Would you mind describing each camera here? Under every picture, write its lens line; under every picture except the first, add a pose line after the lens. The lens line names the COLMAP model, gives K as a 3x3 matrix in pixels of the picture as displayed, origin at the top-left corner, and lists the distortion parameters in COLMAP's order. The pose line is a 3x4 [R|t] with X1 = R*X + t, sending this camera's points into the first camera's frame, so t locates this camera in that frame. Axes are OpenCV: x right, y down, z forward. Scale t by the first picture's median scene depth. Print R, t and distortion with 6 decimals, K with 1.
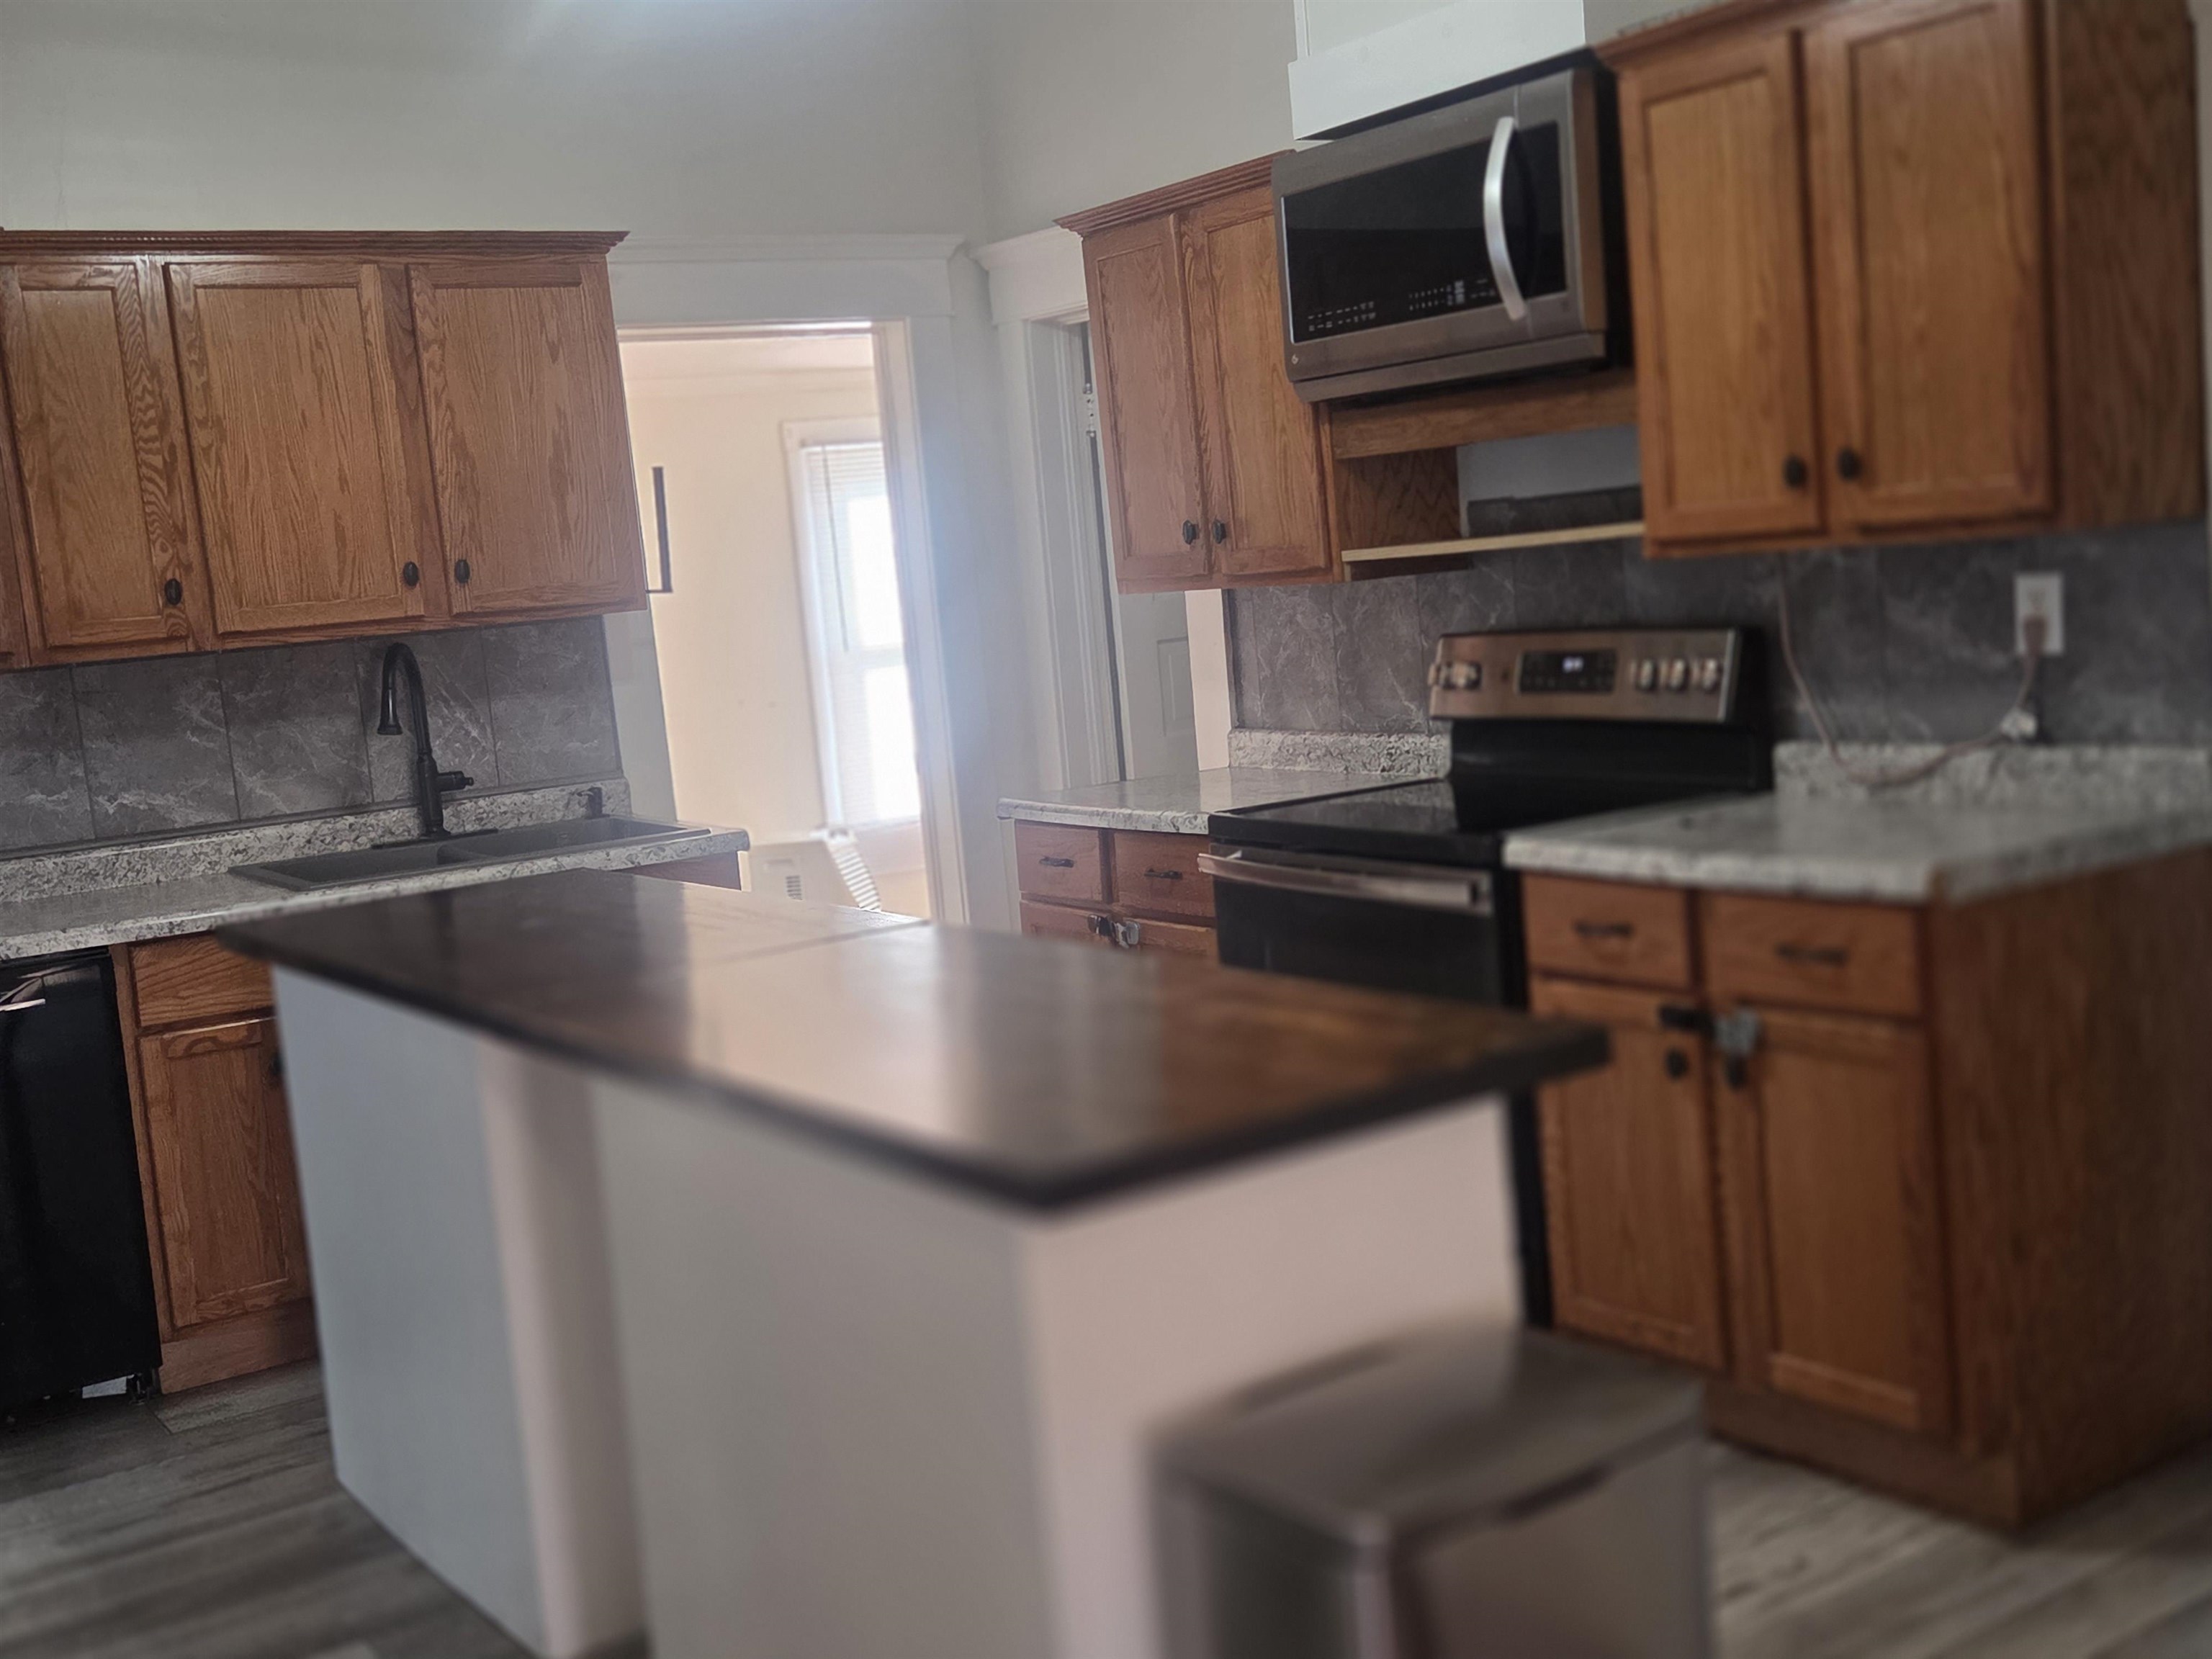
lens RADIAL K [[2338.7, 0, 1108.9], [0, 2338.7, 819.6], [0, 0, 1]] dist [0.053933, 0.000000]
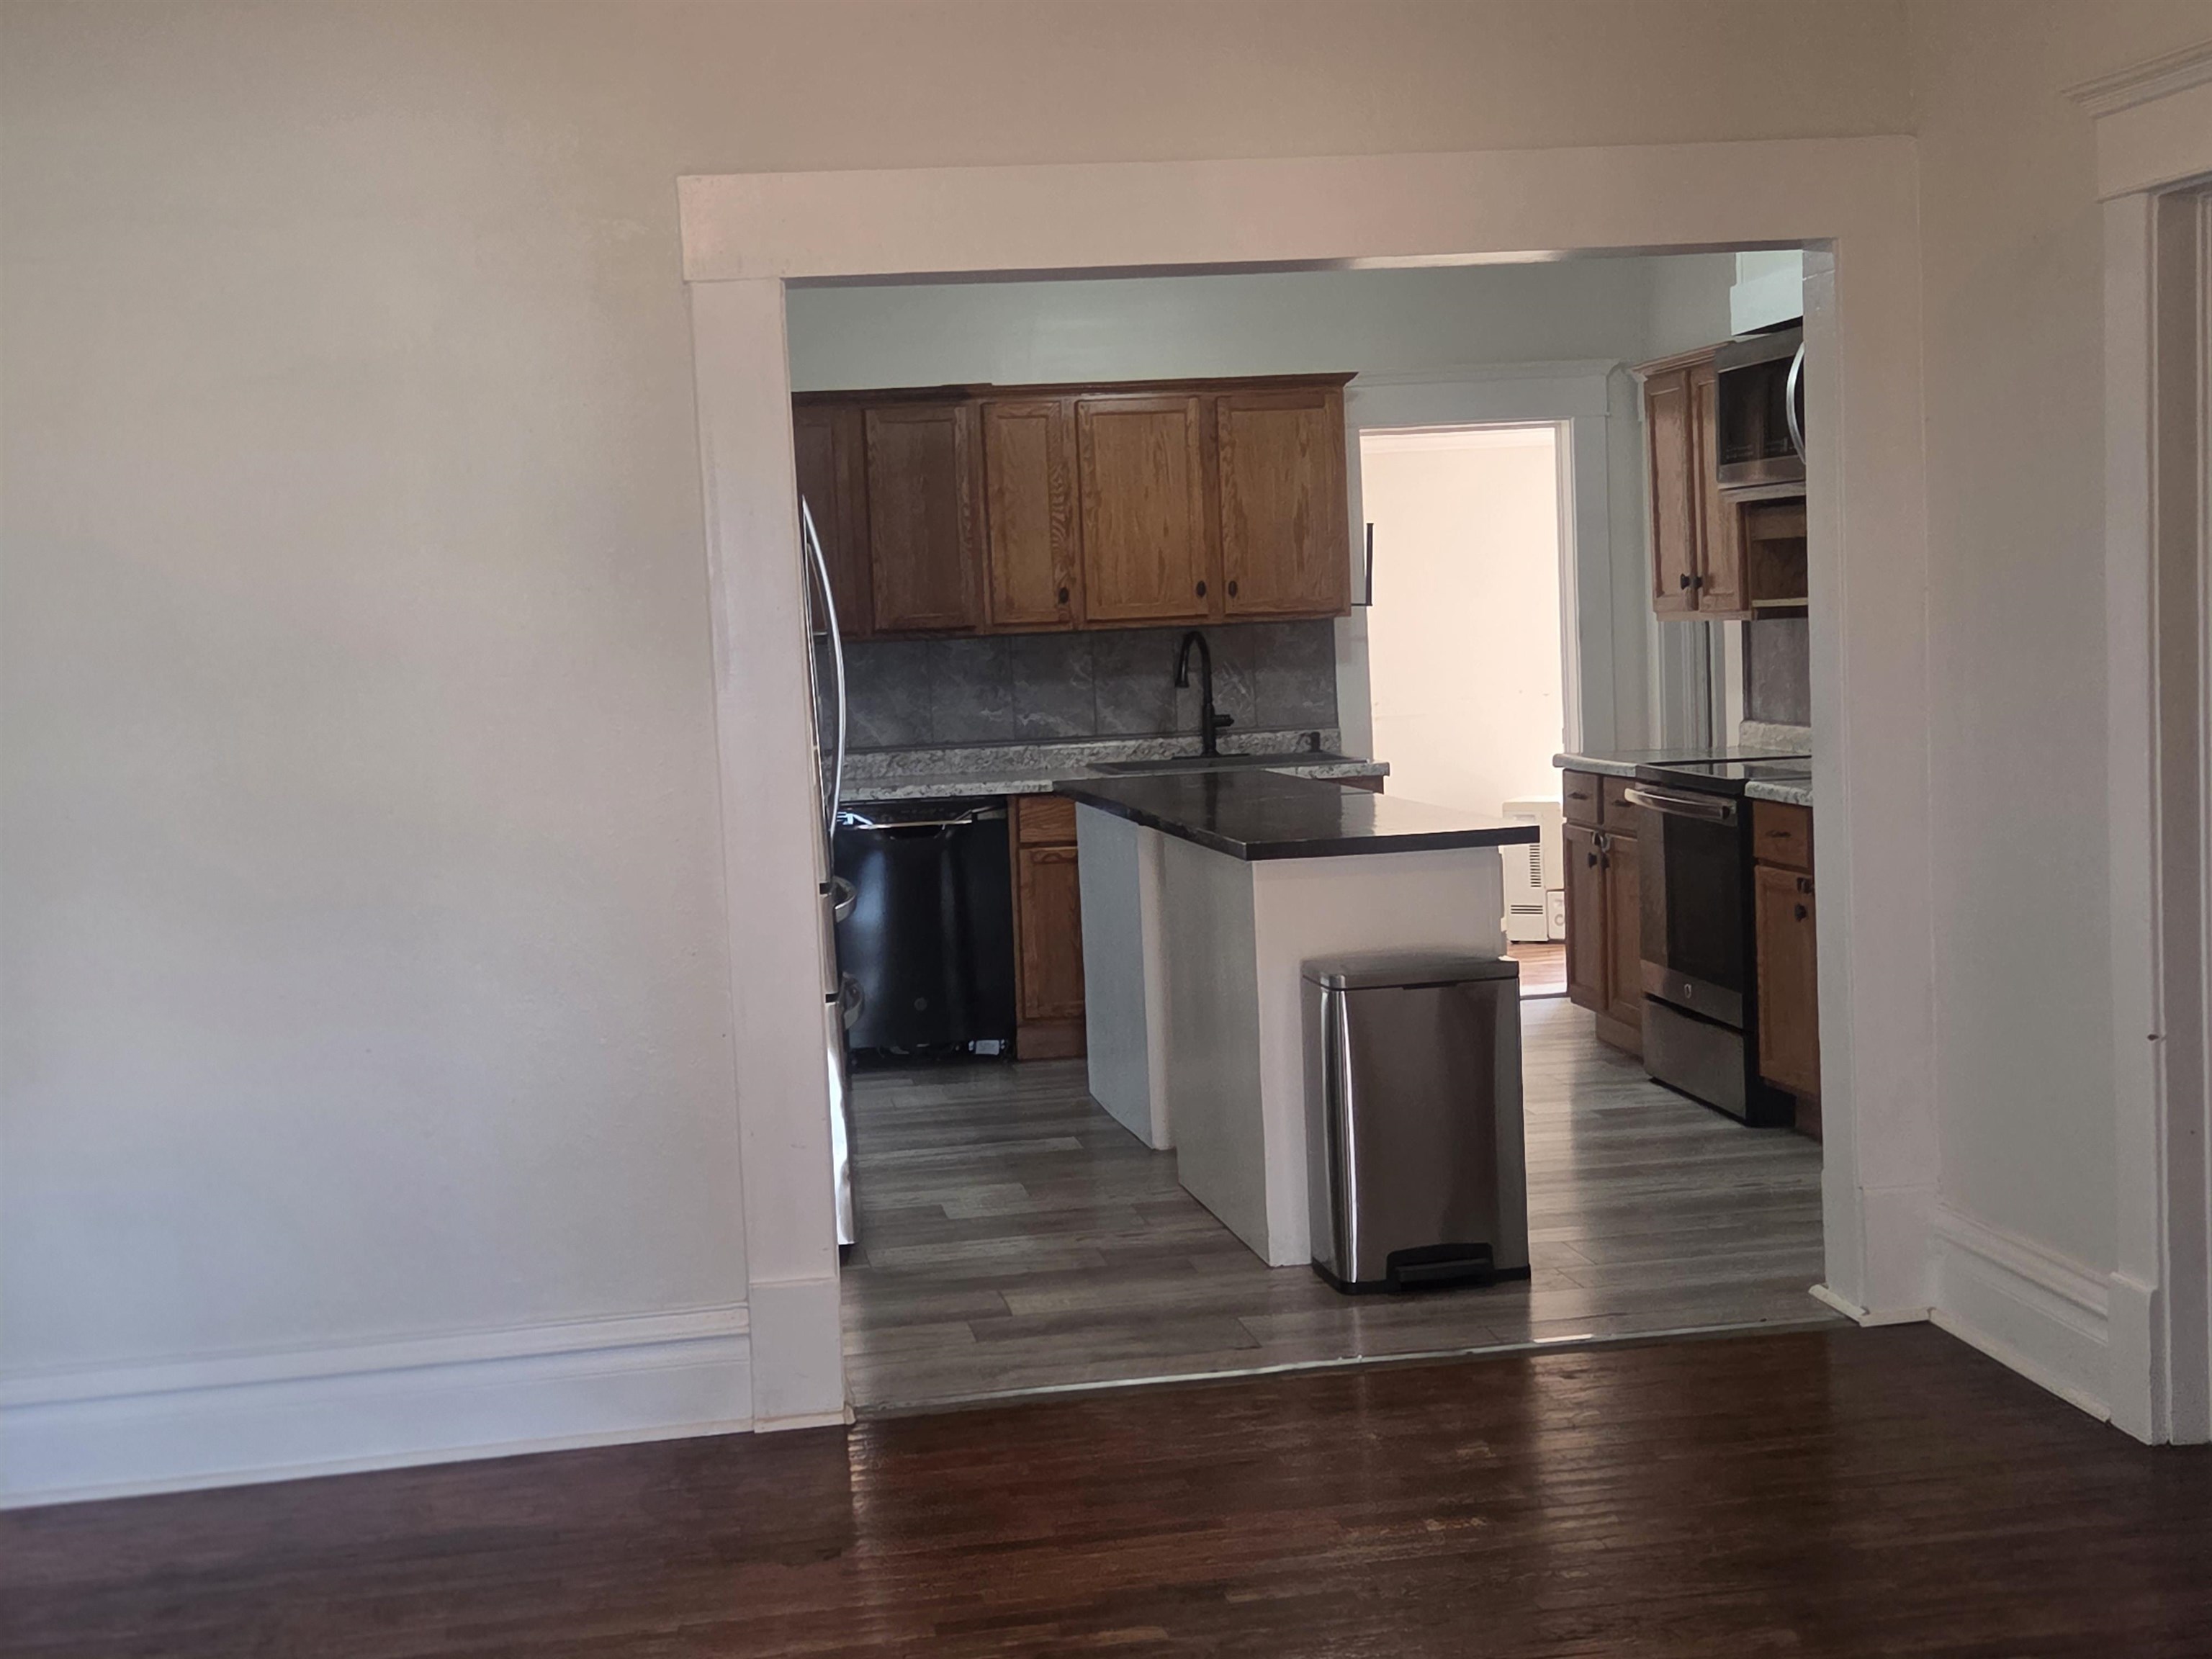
lens RADIAL K [[2723.7, 0, 1105.8], [0, 2723.7, 831.1], [0, 0, 1]] dist [0.027582, 0.000000]
pose [[0.909973, 0.079019, -0.407070, 0.414838], [-0.081972, 0.996582, 0.010212, 0.047261], [0.406485, 0.024076, 0.913340, -0.724028]]
